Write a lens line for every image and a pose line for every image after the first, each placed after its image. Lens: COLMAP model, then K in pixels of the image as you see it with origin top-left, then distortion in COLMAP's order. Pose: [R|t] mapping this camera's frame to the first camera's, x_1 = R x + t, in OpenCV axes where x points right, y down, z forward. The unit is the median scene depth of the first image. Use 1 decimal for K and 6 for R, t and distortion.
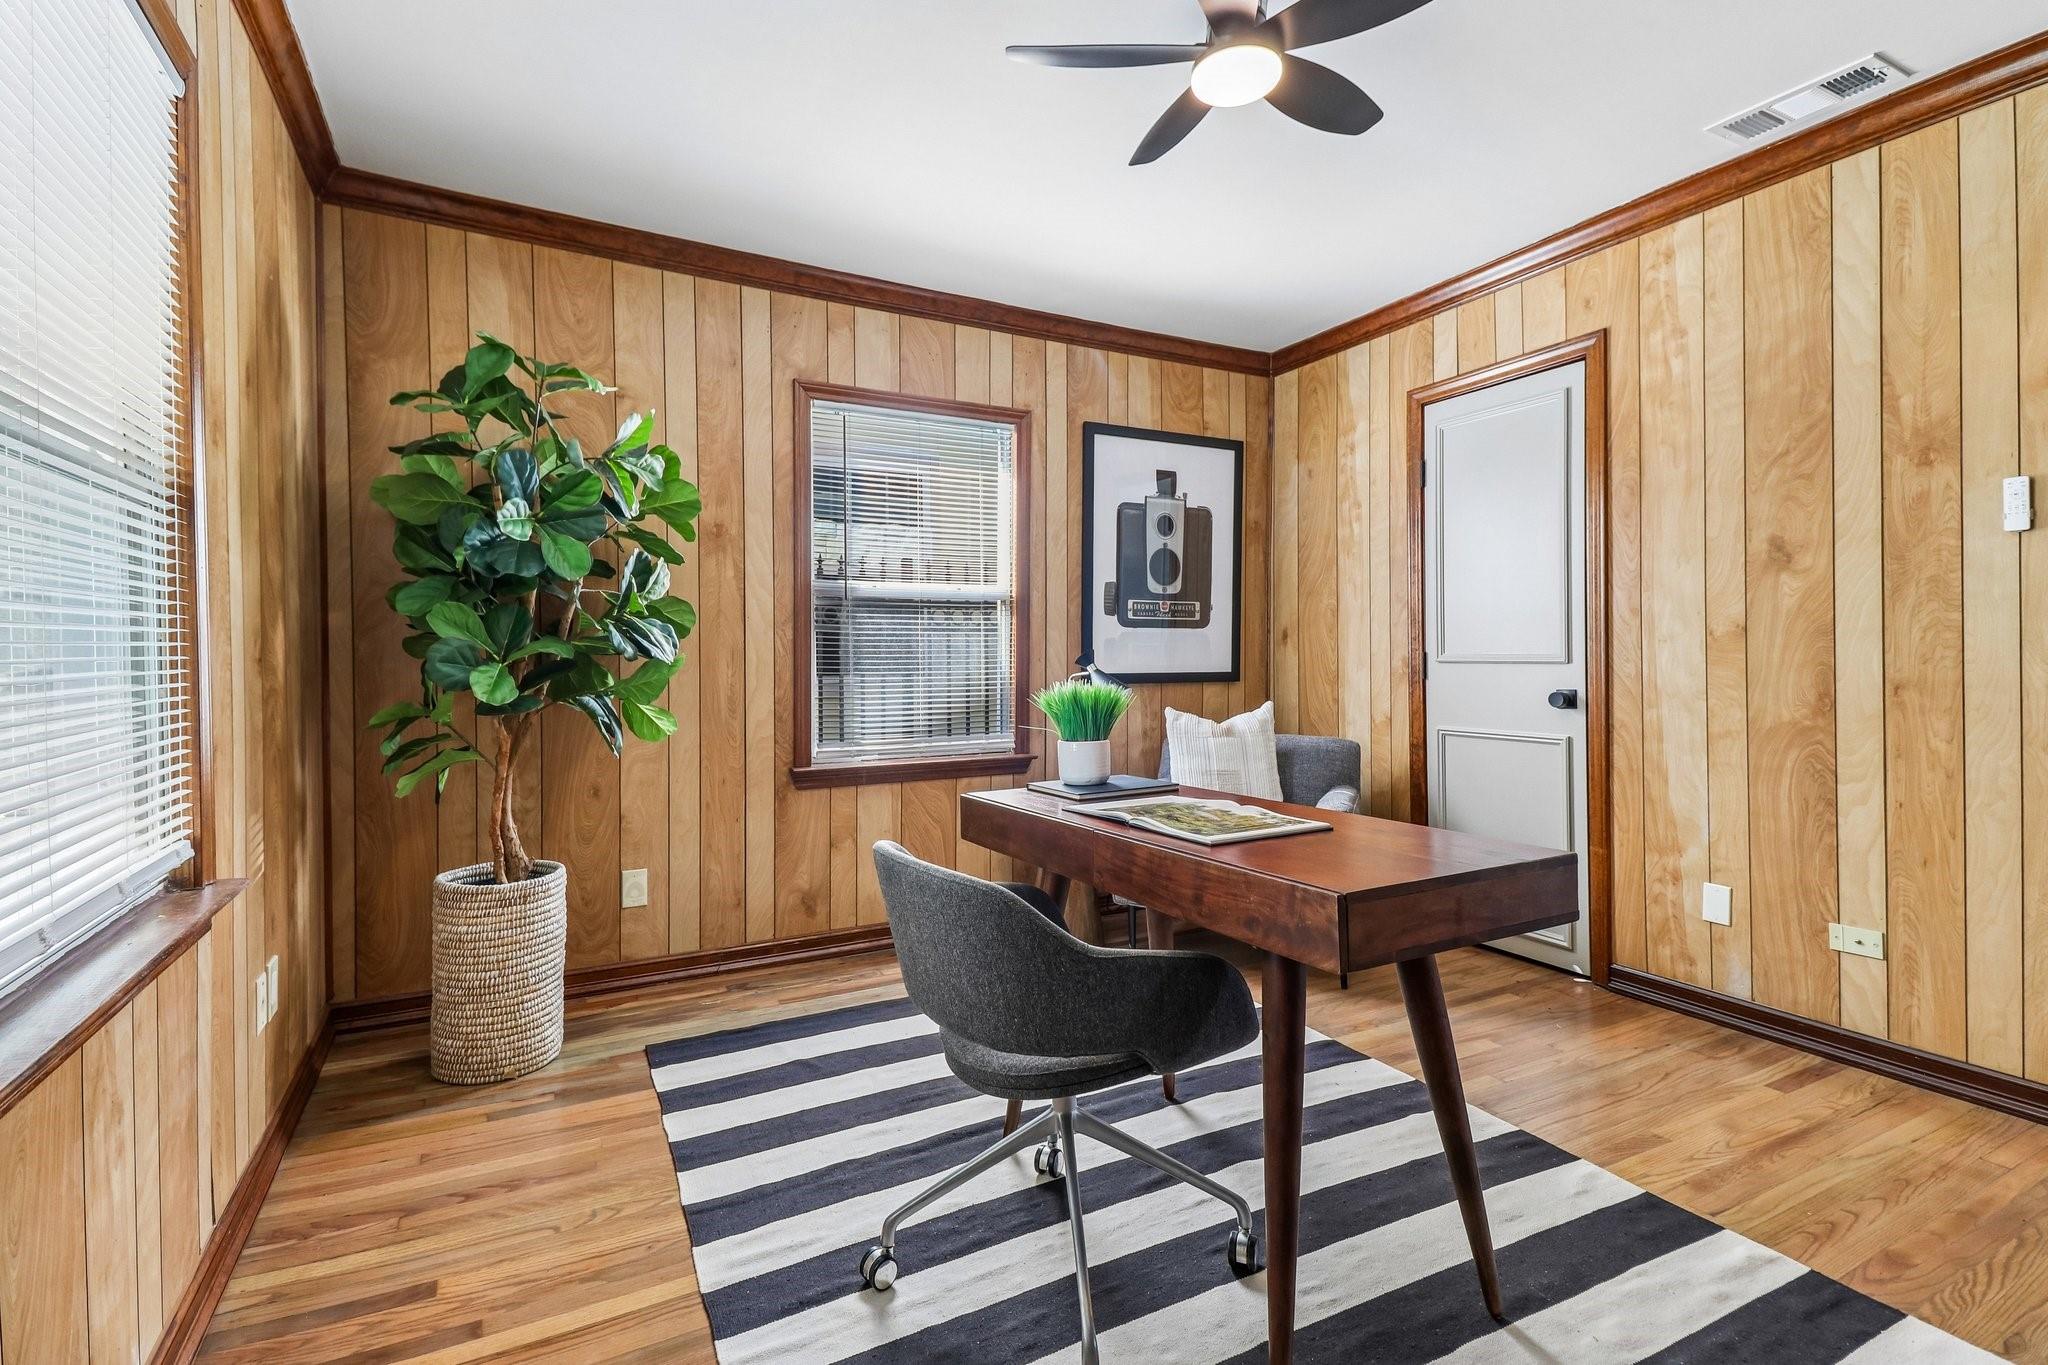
lens RADIAL K [[942.8, 0, 1010.4], [0, 942.8, 660.1], [0, 0, 1]] dist [0.053536, -0.026619]
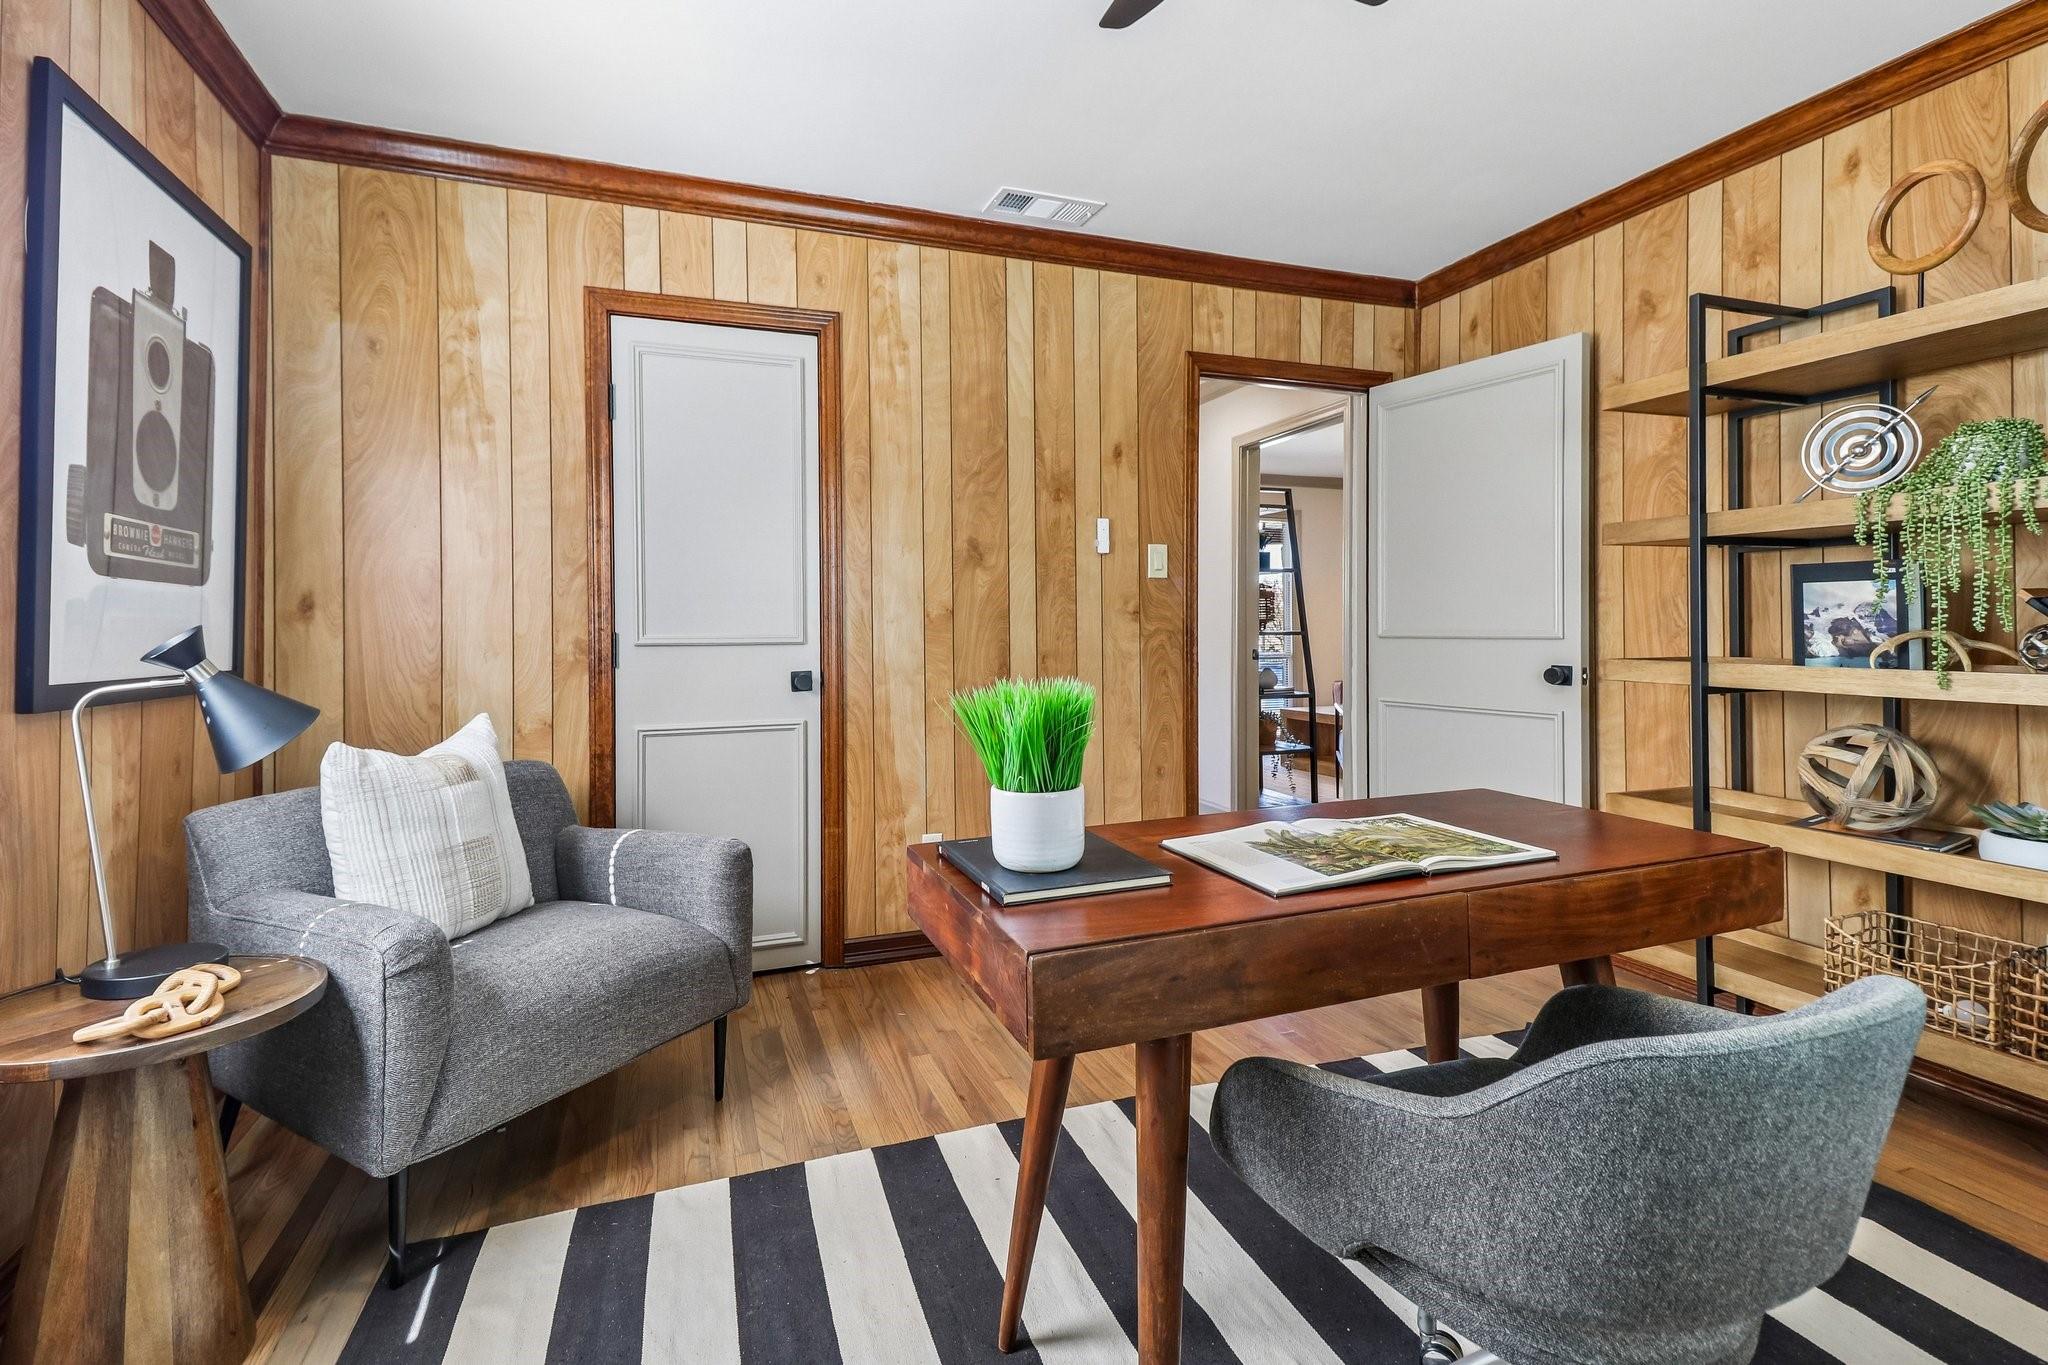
lens RADIAL K [[949.6, 0, 1018.8], [0, 949.6, 625.7], [0, 0, 1]] dist [0.057689, -0.027072]
pose [[0.122621, 0.010123, 0.992402, -0.341690], [0.013068, 0.999845, -0.011814, -0.000875], [-0.992368, 0.014417, 0.122469, 0.667470]]
